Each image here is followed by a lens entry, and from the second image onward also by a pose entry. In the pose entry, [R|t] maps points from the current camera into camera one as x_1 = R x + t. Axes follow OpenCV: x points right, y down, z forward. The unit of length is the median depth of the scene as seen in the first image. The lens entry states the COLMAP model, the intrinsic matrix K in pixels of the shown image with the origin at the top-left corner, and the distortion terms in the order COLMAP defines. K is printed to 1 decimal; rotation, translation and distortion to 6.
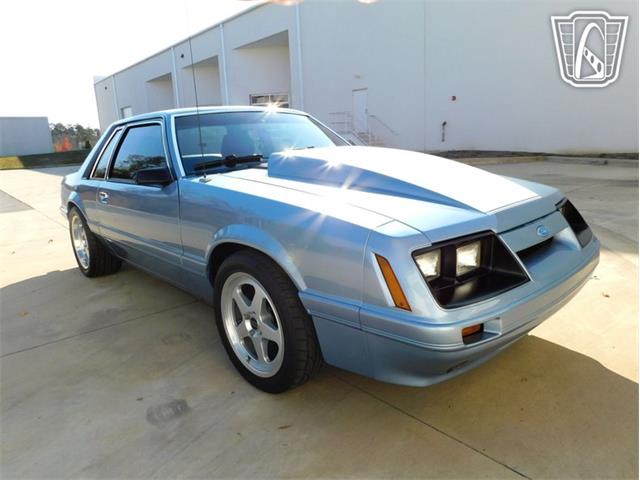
lens RADIAL K [[442.7, 0, 317.4], [0, 442.7, 239.6], [0, 0, 1]] dist [-0.071931, 0.064923]
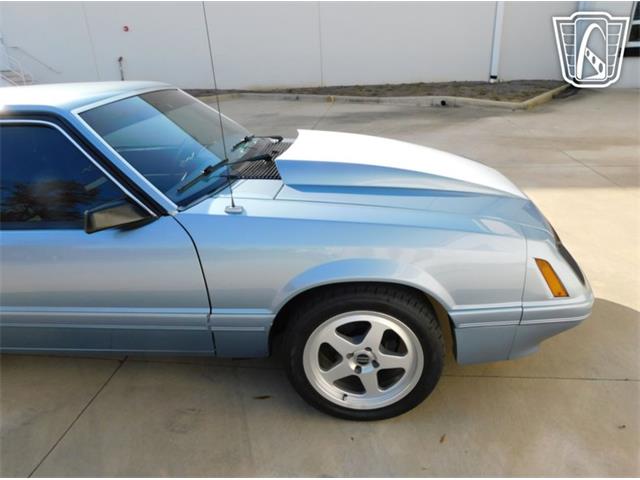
lens RADIAL K [[453.7, 0, 329.5], [0, 453.7, 239.3], [0, 0, 1]] dist [-0.064375, 0.053378]
pose [[0.723811, -0.247883, 0.643935, -0.719558], [0.155989, 0.967865, 0.197242, -0.238816], [-0.672135, -0.042319, 0.739218, 0.362908]]
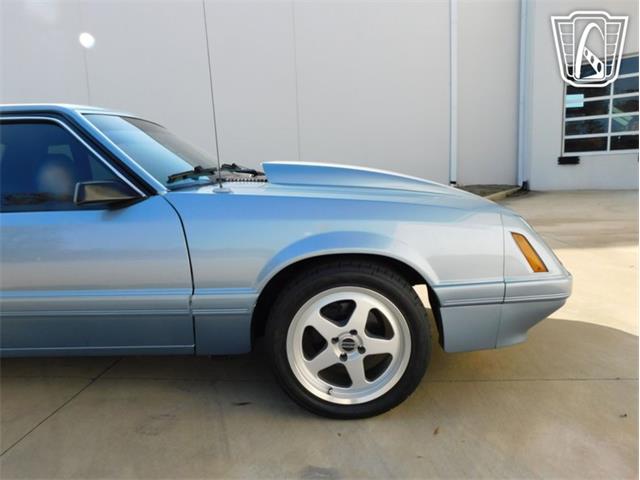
lens RADIAL K [[427.0, 0, 321.1], [0, 427.0, 239.8], [0, 0, 1]] dist [-0.067840, 0.058525]
pose [[0.701088, -0.087512, 0.707684, -0.751322], [0.162211, 0.985994, -0.038771, 0.008838], [-0.694379, 0.141976, 0.705465, 0.403105]]
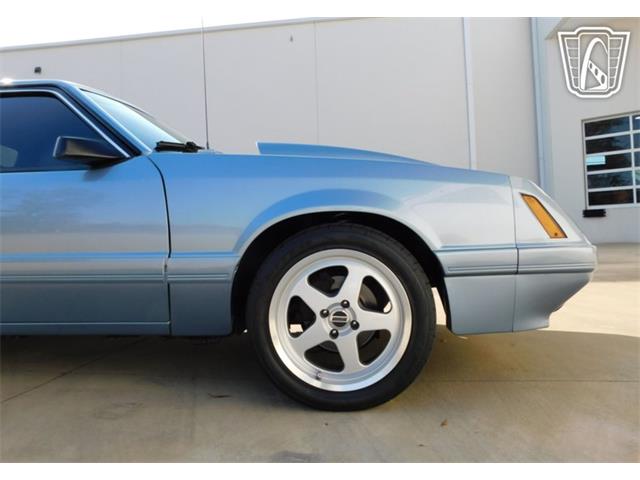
lens RADIAL K [[427.0, 0, 321.1], [0, 427.0, 239.8], [0, 0, 1]] dist [-0.067840, 0.058525]
pose [[0.738403, 0.029197, 0.673728, -0.659100], [0.143975, 0.969202, -0.199798, 0.197580], [-0.658812, 0.244531, 0.711457, 0.453502]]
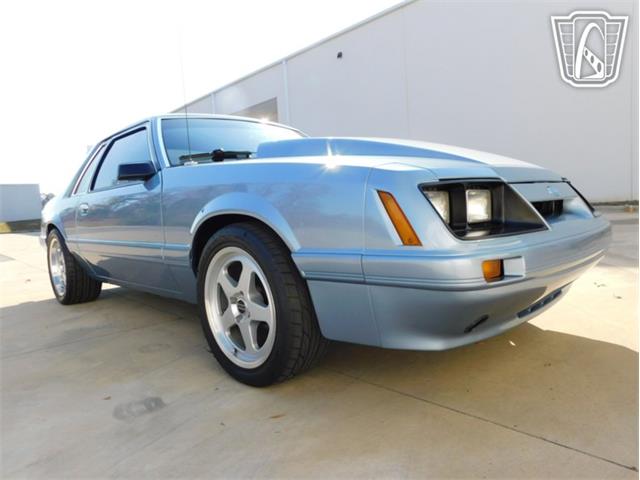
lens RADIAL K [[442.7, 0, 317.4], [0, 442.7, 239.6], [0, 0, 1]] dist [-0.071931, 0.064923]
pose [[0.999546, -0.017023, 0.024876, -0.010301], [0.020527, 0.988752, -0.148152, 0.188954], [-0.022075, 0.148595, 0.988652, 0.096655]]
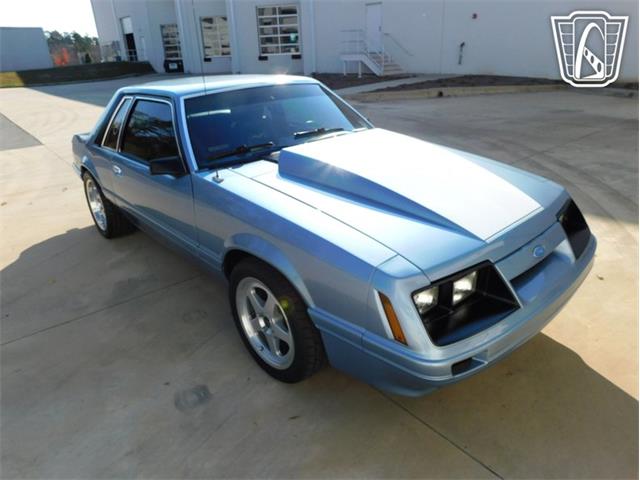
lens RADIAL K [[442.7, 0, 317.4], [0, 442.7, 239.6], [0, 0, 1]] dist [-0.071931, 0.064923]
pose [[0.999744, 0.014890, -0.017012, -0.002233], [-0.011491, 0.982699, 0.184853, -0.213114], [0.019470, -0.184610, 0.982619, -0.040410]]
